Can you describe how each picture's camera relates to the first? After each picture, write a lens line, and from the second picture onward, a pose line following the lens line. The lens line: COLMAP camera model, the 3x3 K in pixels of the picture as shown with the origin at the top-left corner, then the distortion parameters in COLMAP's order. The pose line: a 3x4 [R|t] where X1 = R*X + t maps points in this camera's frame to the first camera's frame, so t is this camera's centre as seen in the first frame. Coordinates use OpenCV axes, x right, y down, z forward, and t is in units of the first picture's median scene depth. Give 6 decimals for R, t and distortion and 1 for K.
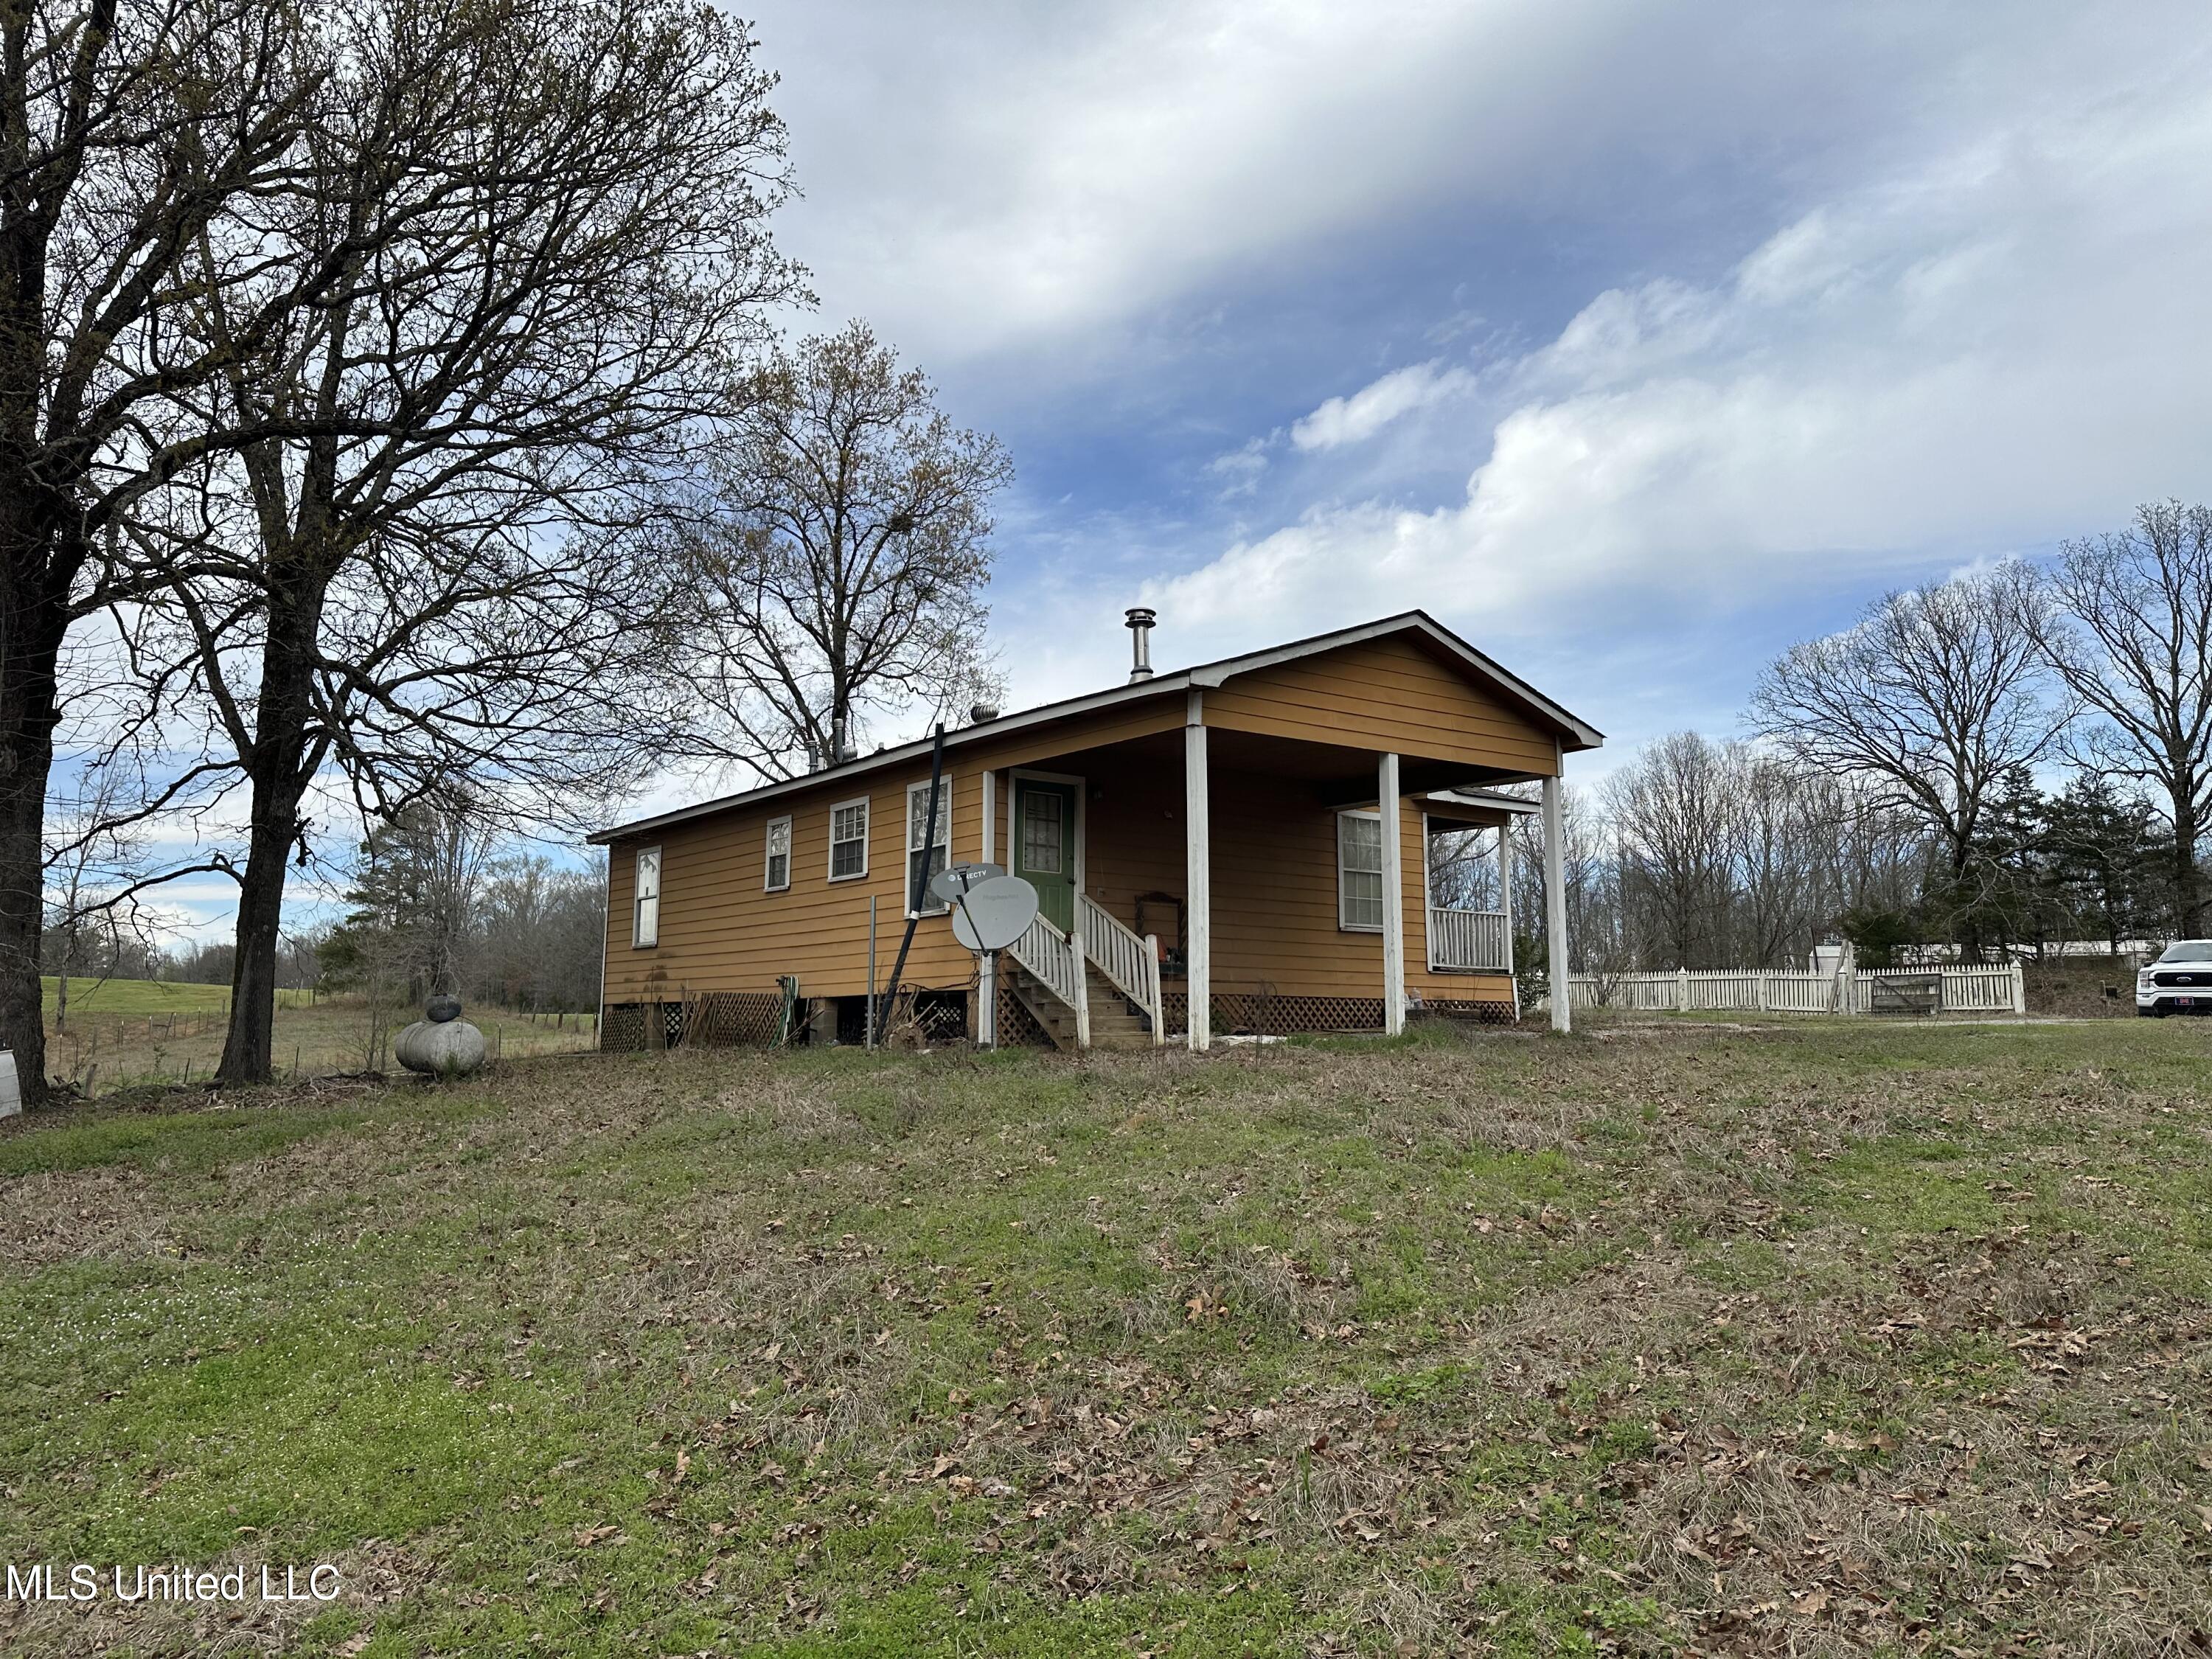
lens RADIAL K [[1572.0, 0, 1106.0], [0, 1572.0, 829.5], [0, 0, 1]] dist [0.096427, -0.101342]
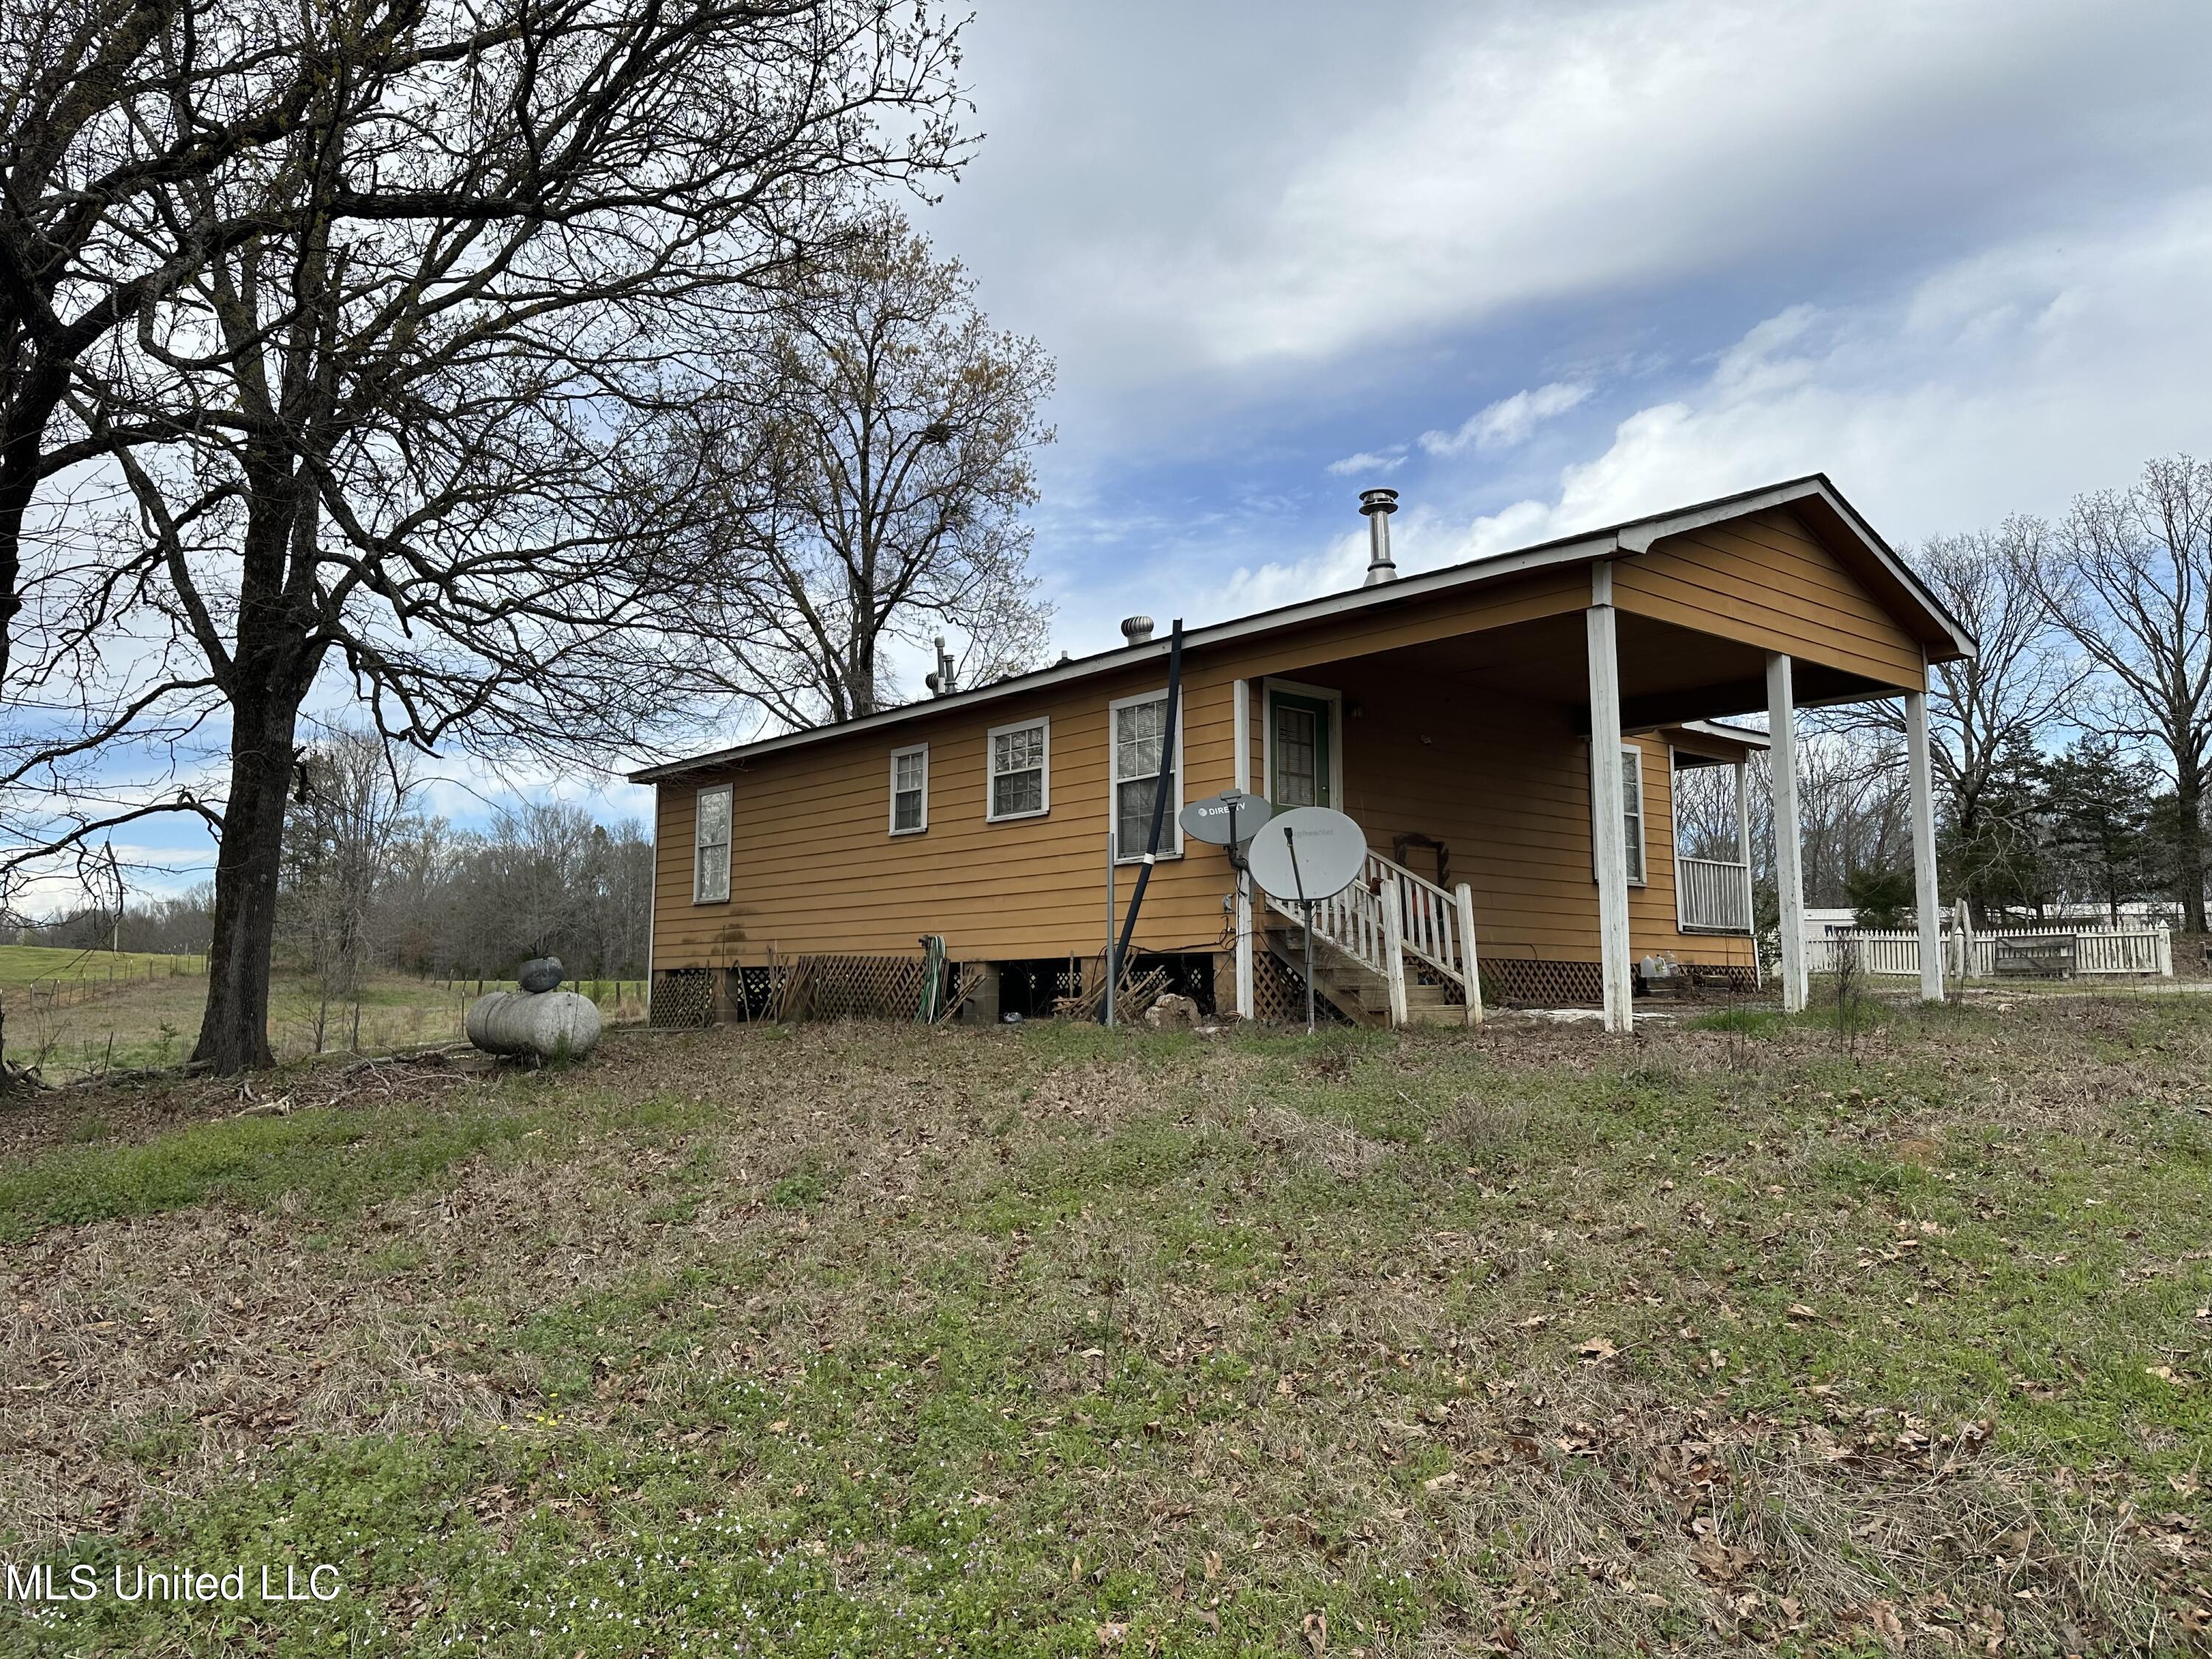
lens RADIAL K [[1572.0, 0, 1106.0], [0, 1572.0, 829.5], [0, 0, 1]] dist [0.096427, -0.101342]
pose [[0.997895, 0.003956, 0.064723, -0.142844], [-0.005361, 0.999754, 0.021538, 0.016419], [-0.064621, -0.021840, 0.997671, 0.149601]]
